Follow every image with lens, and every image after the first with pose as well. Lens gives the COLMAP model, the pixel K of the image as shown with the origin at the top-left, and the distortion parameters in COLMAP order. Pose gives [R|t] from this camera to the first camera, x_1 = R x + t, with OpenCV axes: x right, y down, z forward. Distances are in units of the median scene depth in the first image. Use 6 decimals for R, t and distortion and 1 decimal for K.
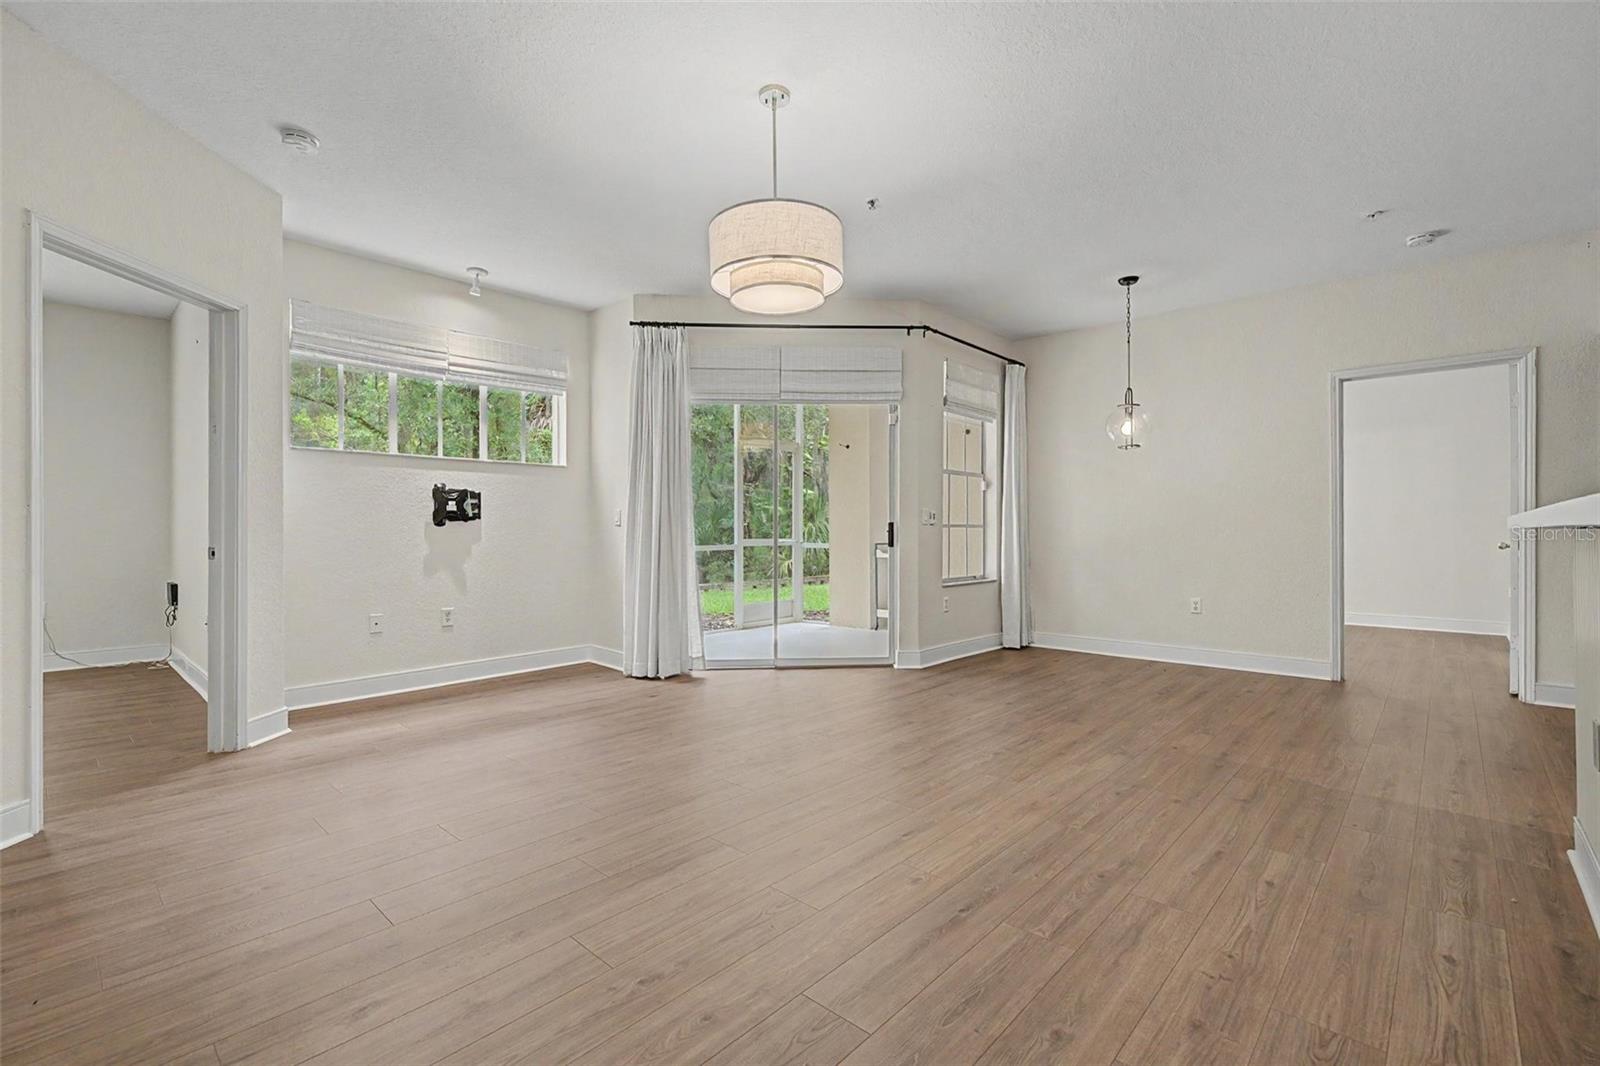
lens RADIAL K [[712.7, 0, 791.4], [0, 712.7, 526.3], [0, 0, 1]] dist [-0.002359, 0.001182]
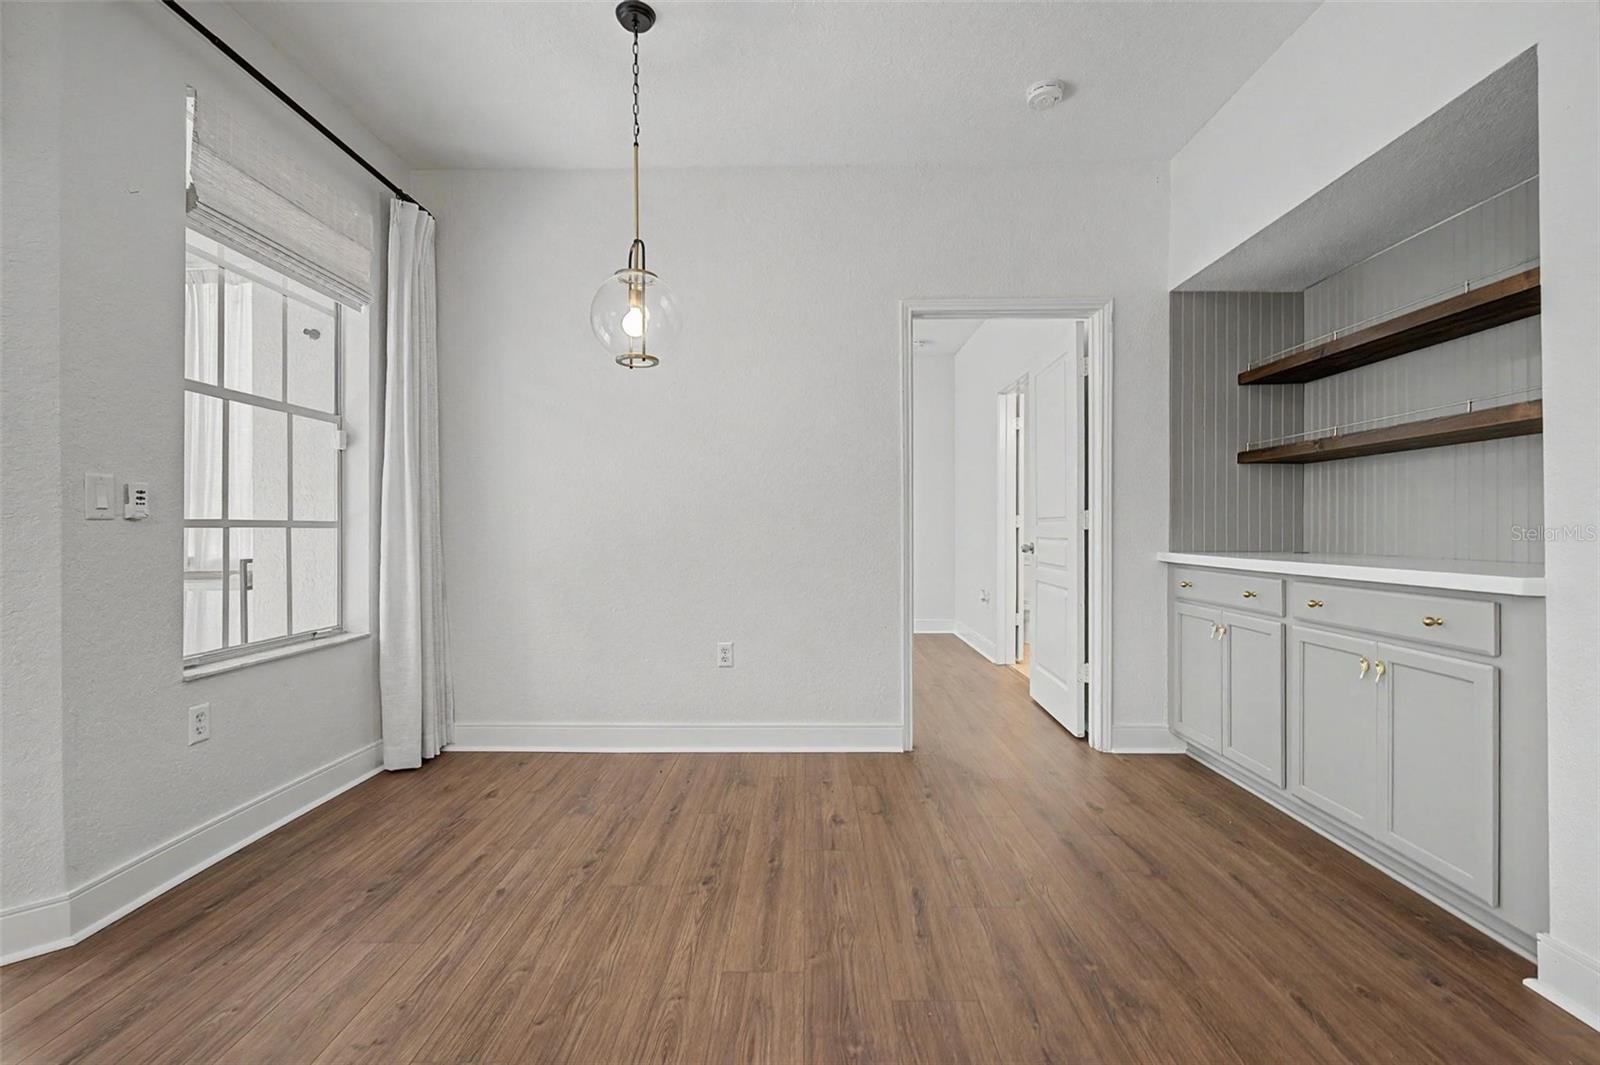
lens RADIAL K [[712.7, 0, 797.6], [0, 712.7, 530.0], [0, 0, 1]] dist [-0.002359, 0.001182]
pose [[0.741565, -0.005057, 0.670862, 0.229940], [-0.001877, 0.999952, 0.009612, -0.001769], [-0.670878, -0.008388, 0.741520, 0.568222]]
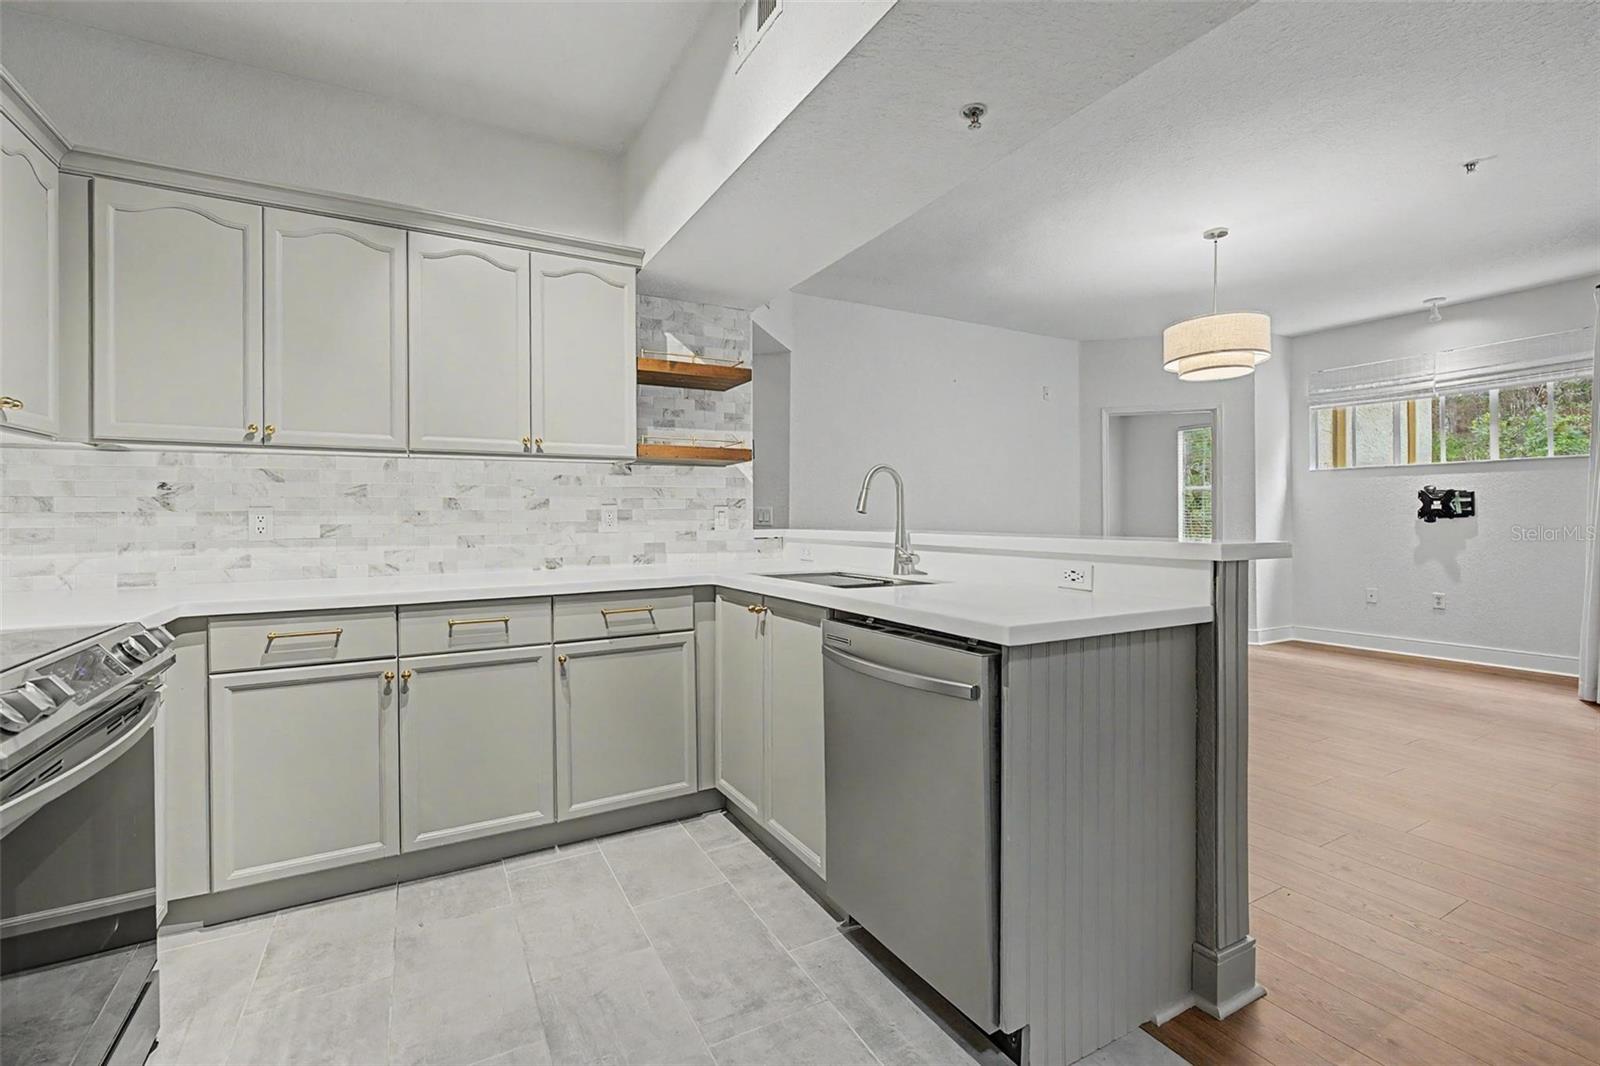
lens RADIAL K [[699.4, 0, 791.5], [0, 699.4, 514.3], [0, 0, 1]] dist [-0.002063, -0.001549]
pose [[-0.313771, 0.001272, -0.949498, 0.912316], [0.011301, 0.999933, -0.002395, -0.022167], [0.949431, -0.011482, -0.313765, 0.358249]]
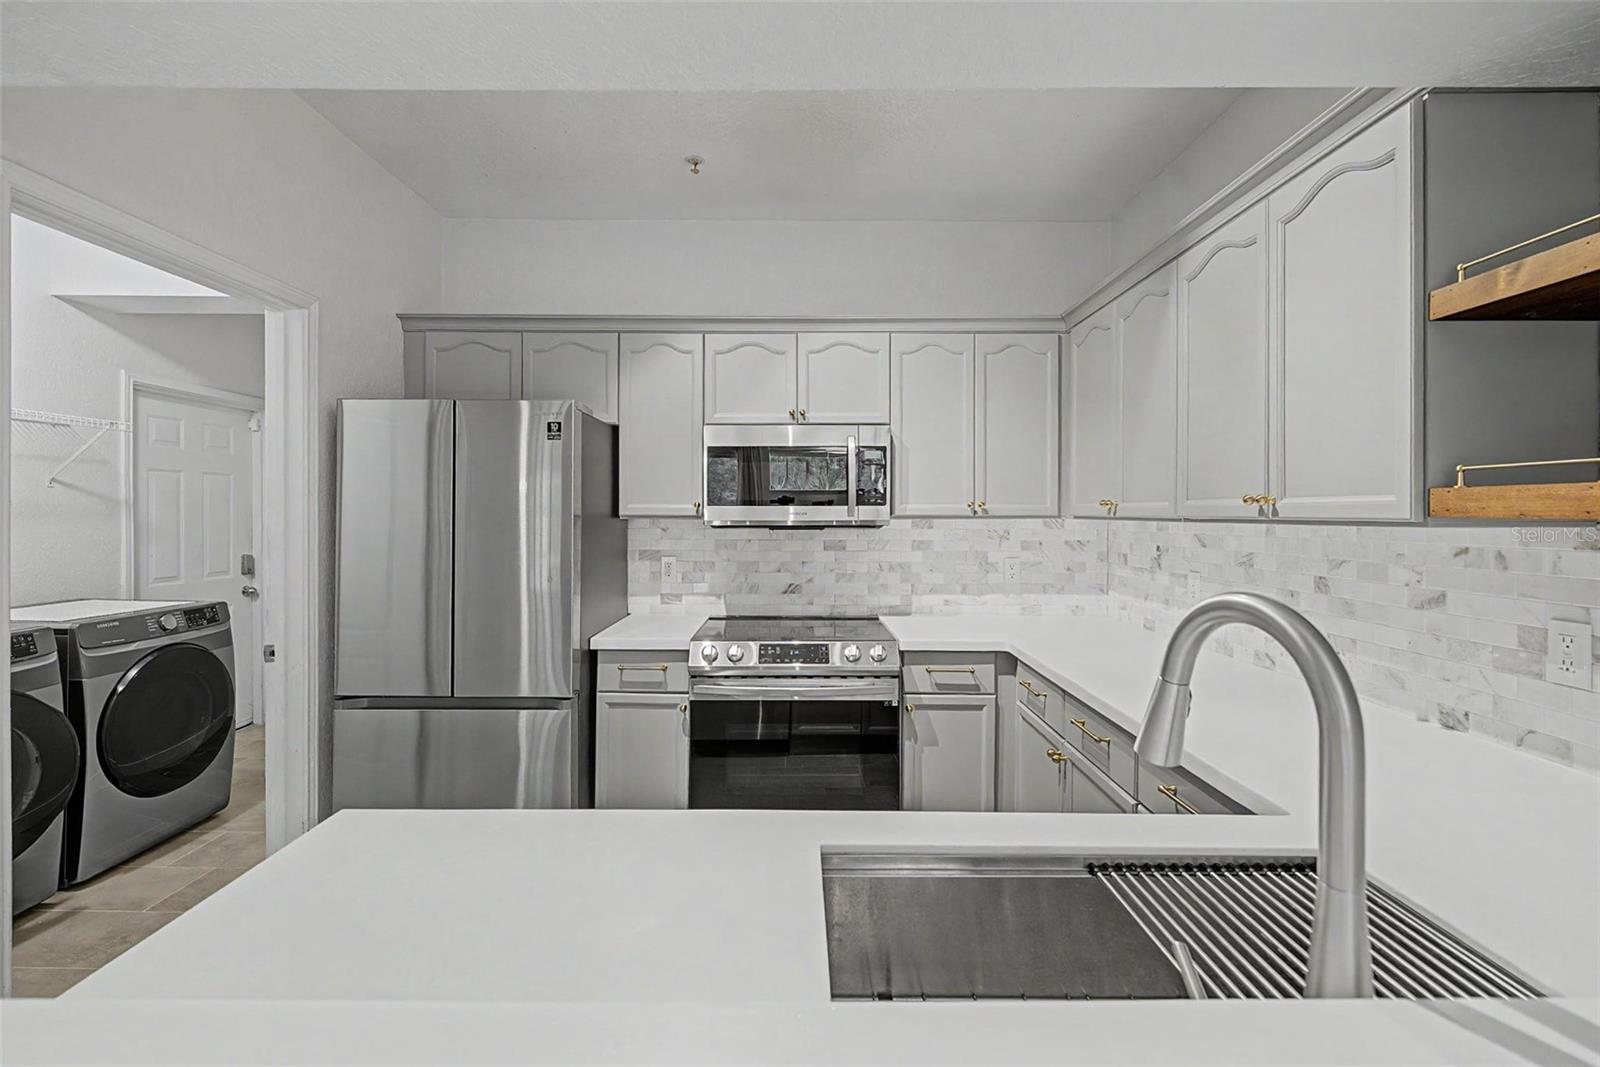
lens RADIAL K [[699.4, 0, 798.8], [0, 699.4, 515.1], [0, 0, 1]] dist [-0.002063, -0.001549]
pose [[-0.682870, -0.001460, 0.730539, 0.371103], [-0.004611, 0.999987, -0.002312, -0.072451], [-0.730526, -0.004947, -0.682867, 0.398157]]
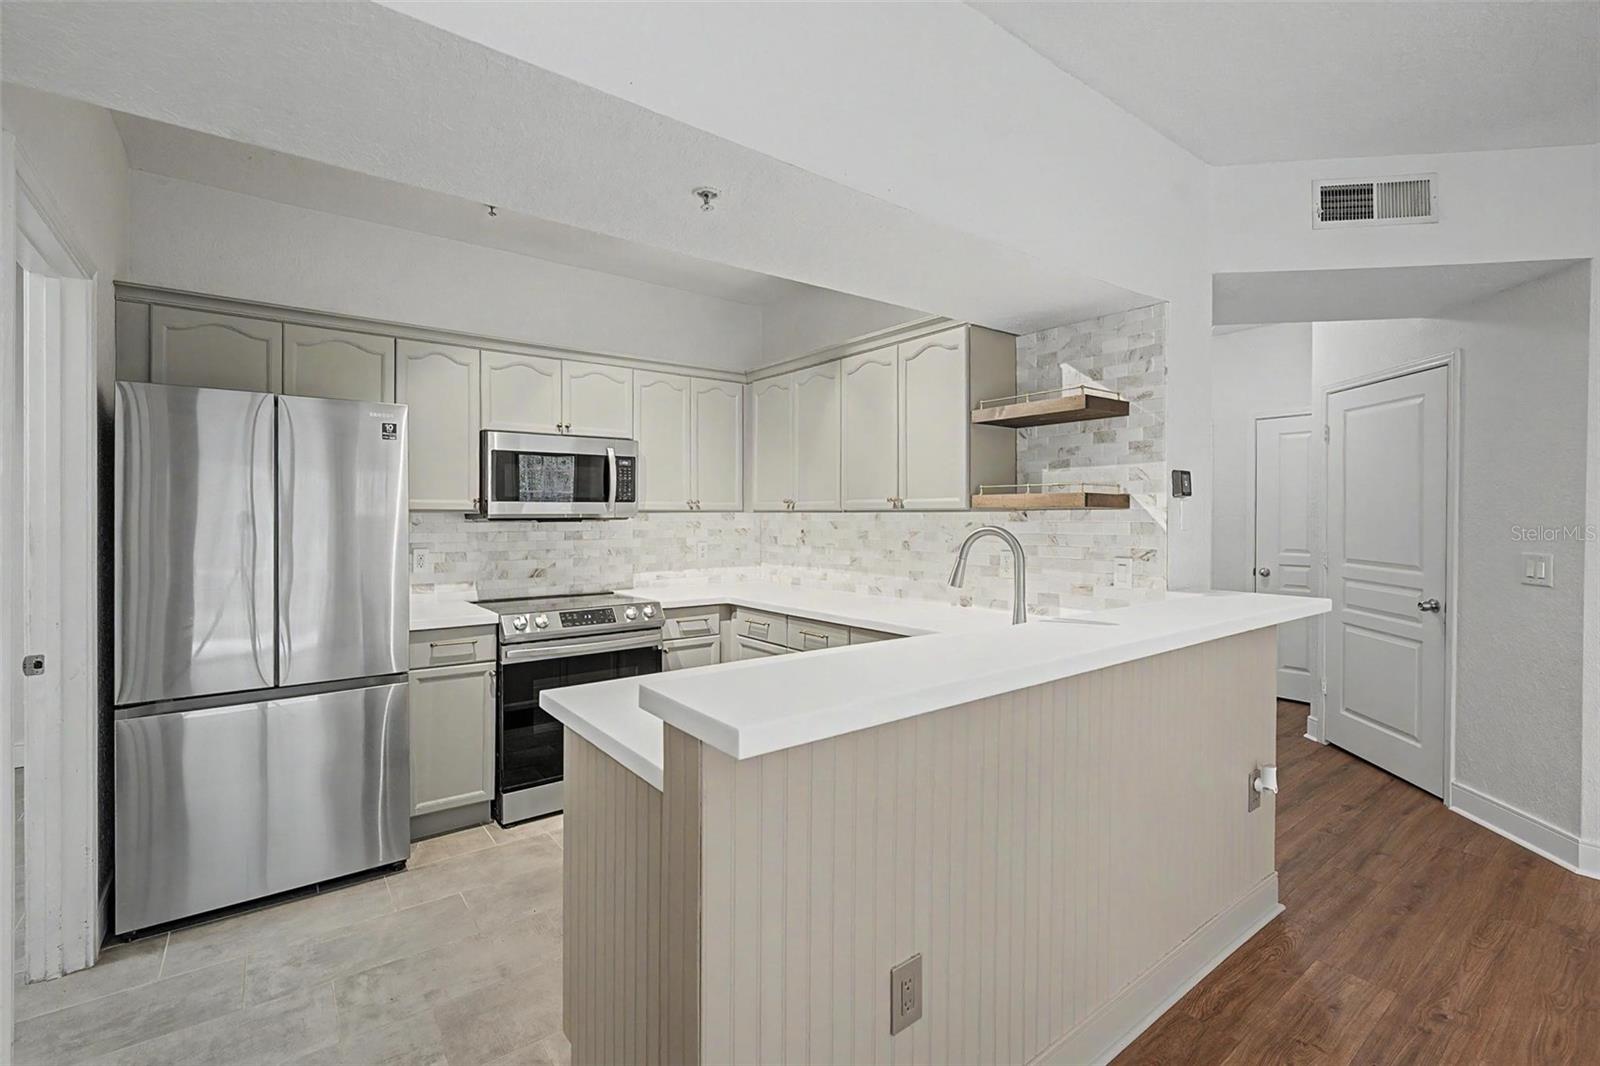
lens RADIAL K [[712.7, 0, 798.0], [0, 712.7, 516.1], [0, 0, 1]] dist [-0.002359, 0.001182]
pose [[-0.986206, 0.002252, 0.165505, 0.445218], [0.001798, 0.999994, -0.002895, -0.064538], [-0.165511, -0.002558, -0.986205, 0.681179]]
